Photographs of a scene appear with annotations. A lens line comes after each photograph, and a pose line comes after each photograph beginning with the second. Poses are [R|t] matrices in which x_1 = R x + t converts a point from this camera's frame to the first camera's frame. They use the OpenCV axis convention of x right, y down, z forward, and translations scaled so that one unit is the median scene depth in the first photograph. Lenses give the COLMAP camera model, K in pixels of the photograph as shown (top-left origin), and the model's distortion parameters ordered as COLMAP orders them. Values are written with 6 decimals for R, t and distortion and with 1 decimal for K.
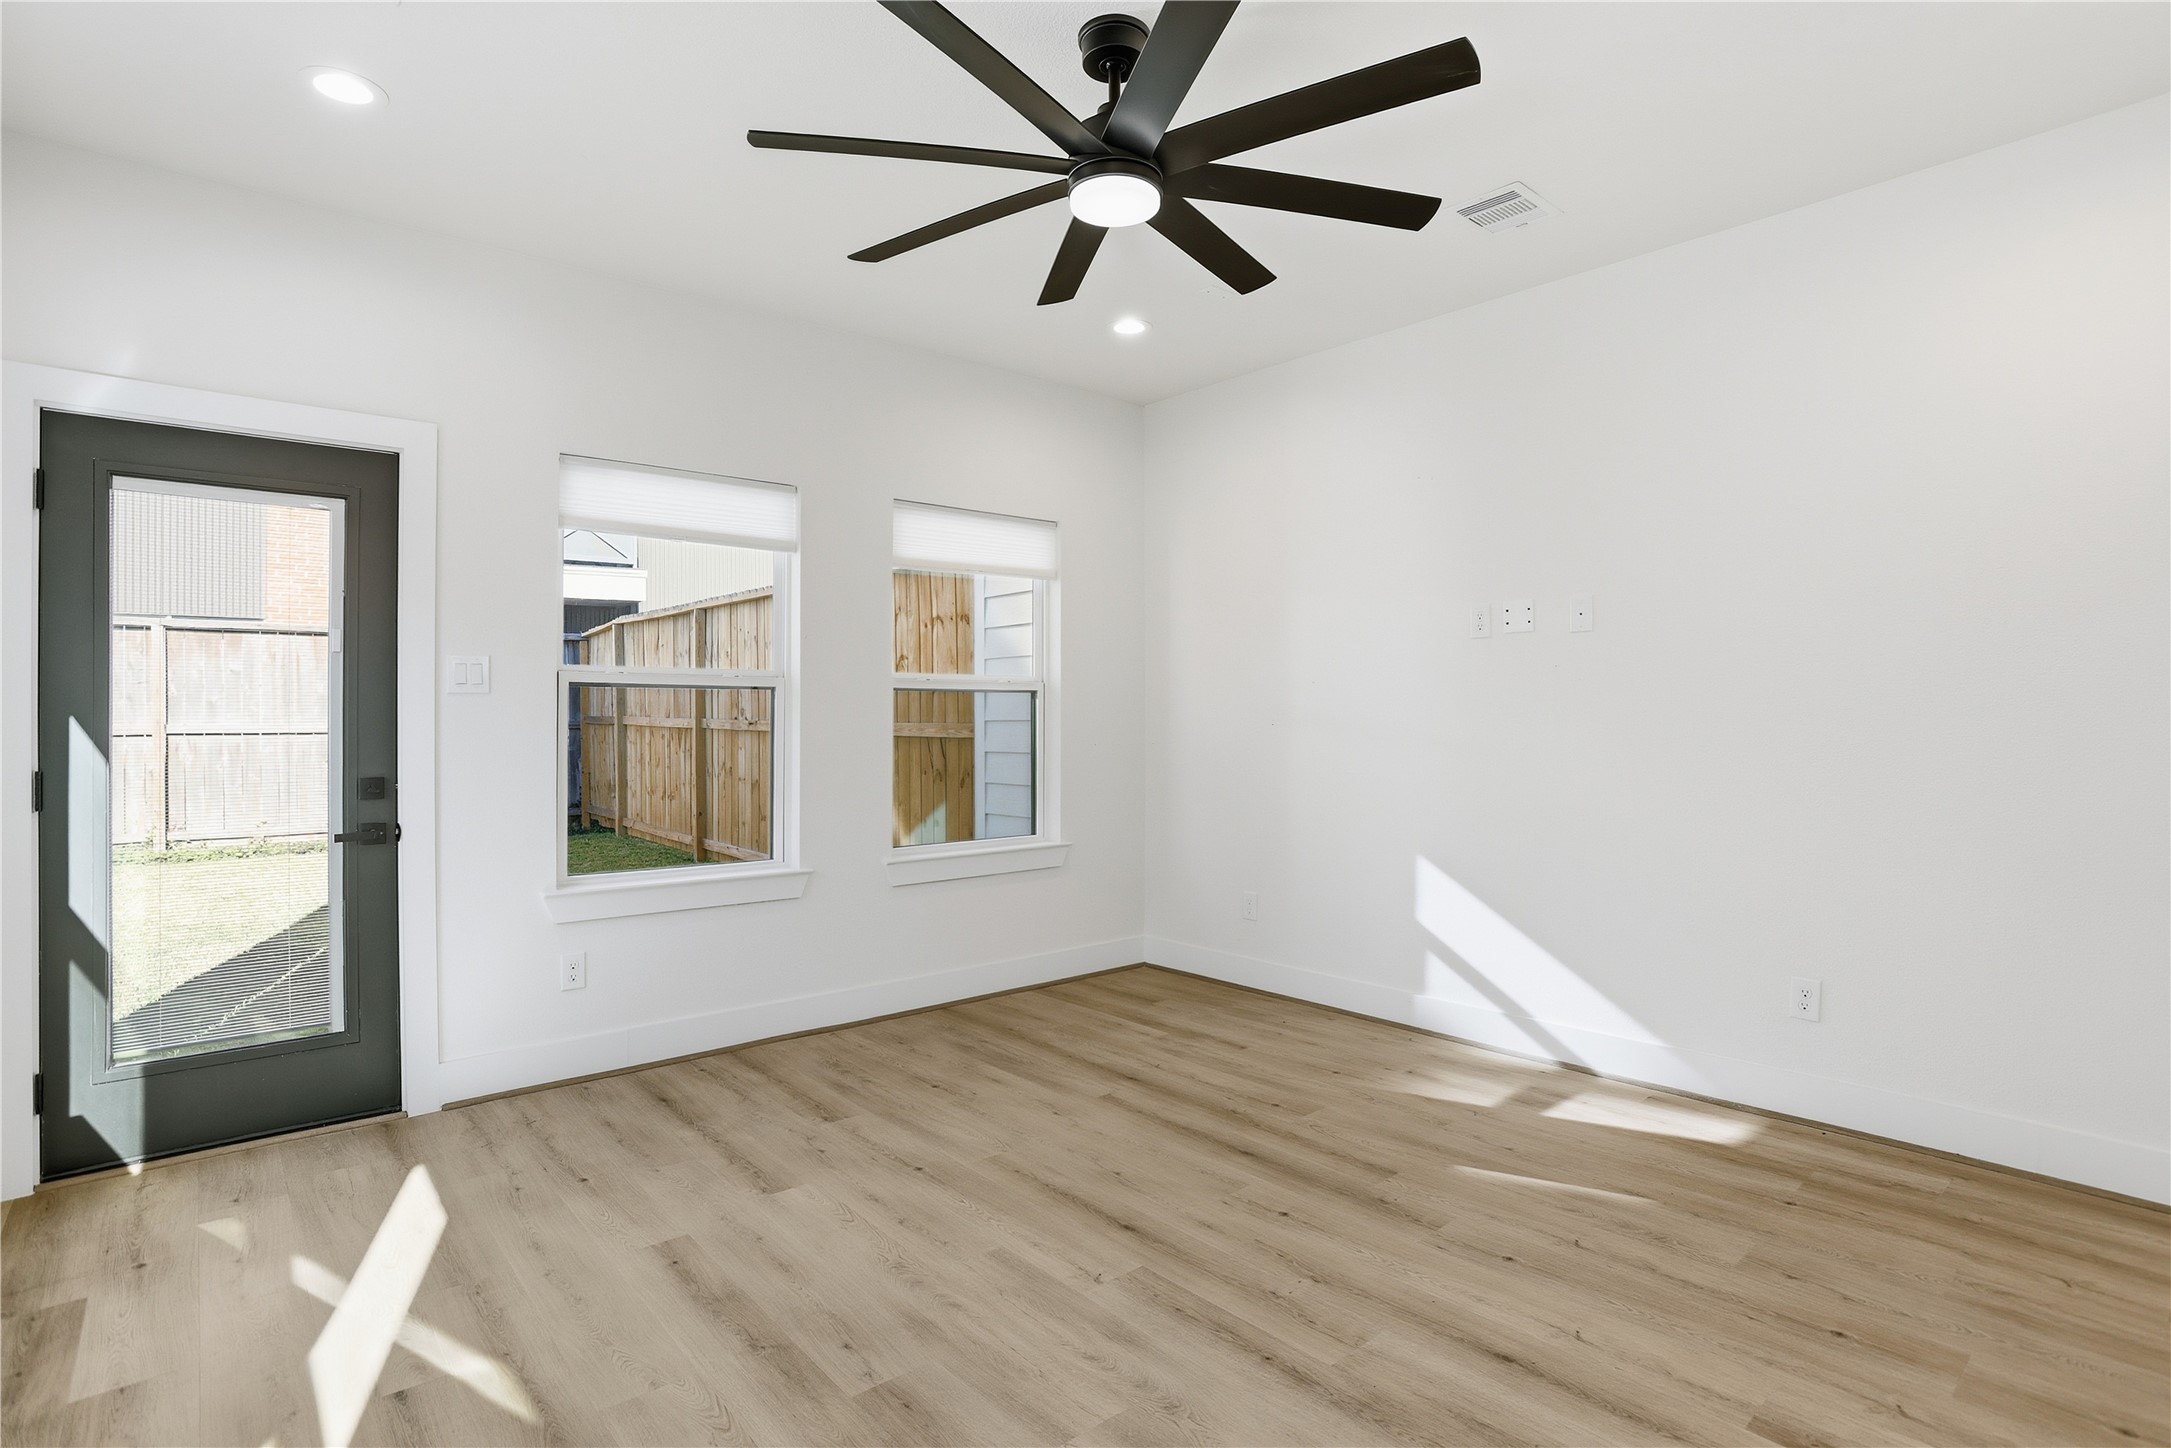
lens RADIAL K [[1057.3, 0, 1090.5], [0, 1057.3, 729.2], [0, 0, 1]] dist [-0.072285, 0.029887]
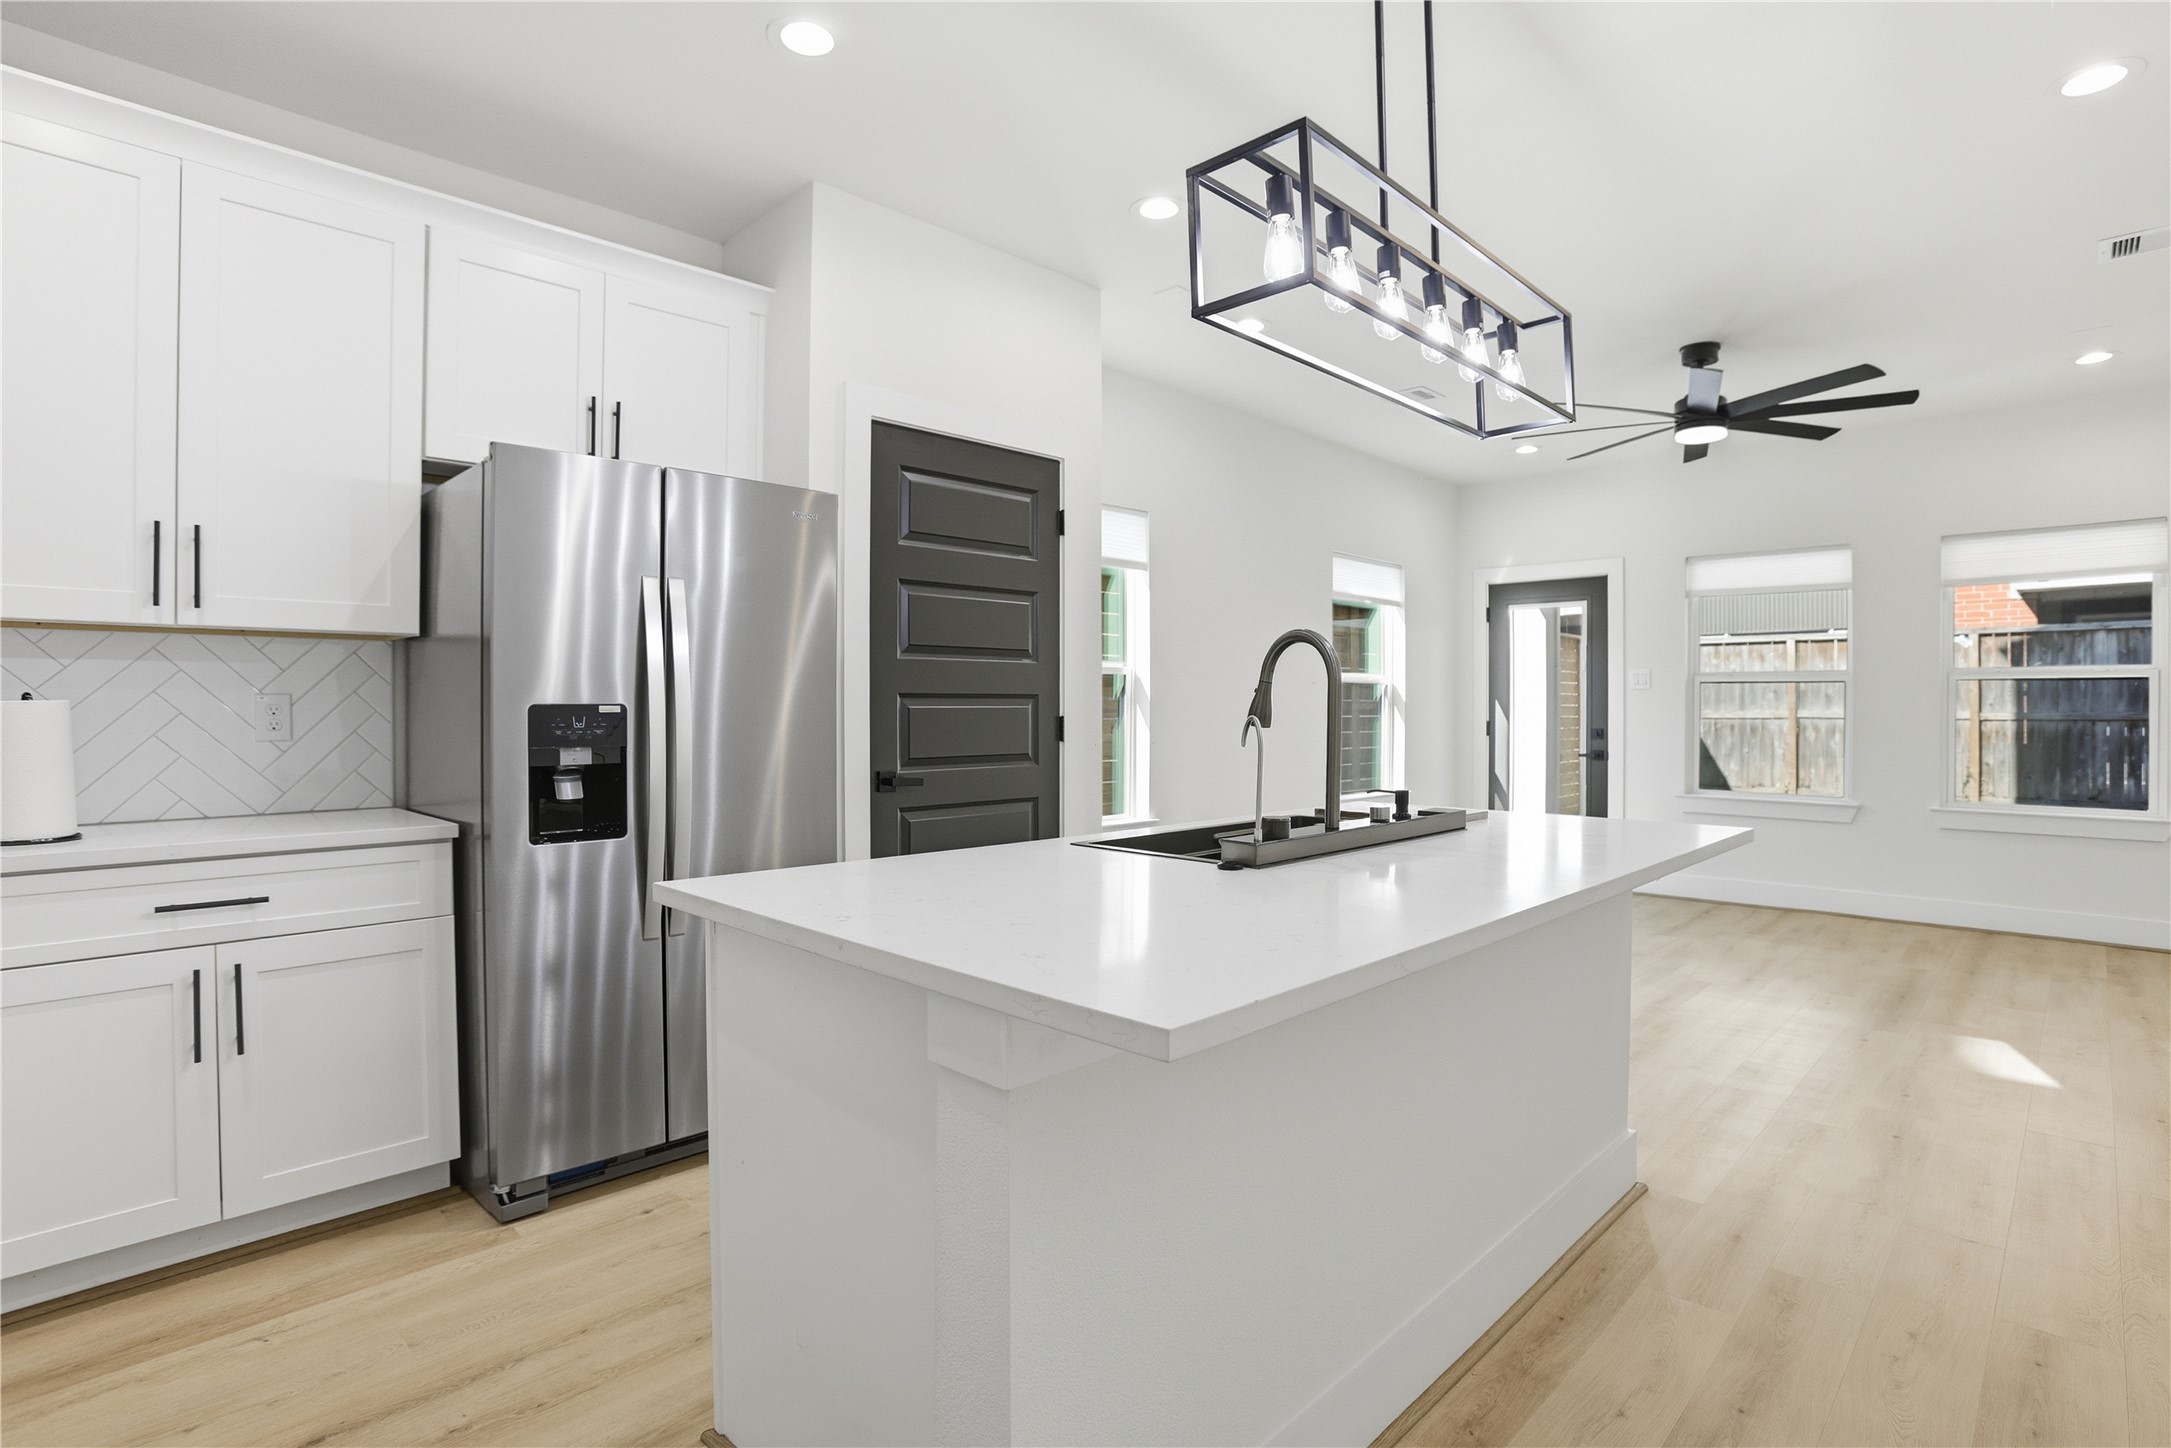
lens RADIAL K [[1085.1, 0, 1123.2], [0, 1085.1, 714.3], [0, 0, 1]] dist [-0.000798, -0.000068]
pose [[0.097579, 0.007527, -0.995199, 0.936791], [-0.016626, 0.999844, 0.005932, 0.013160], [0.995089, 0.015967, 0.097689, -0.127134]]
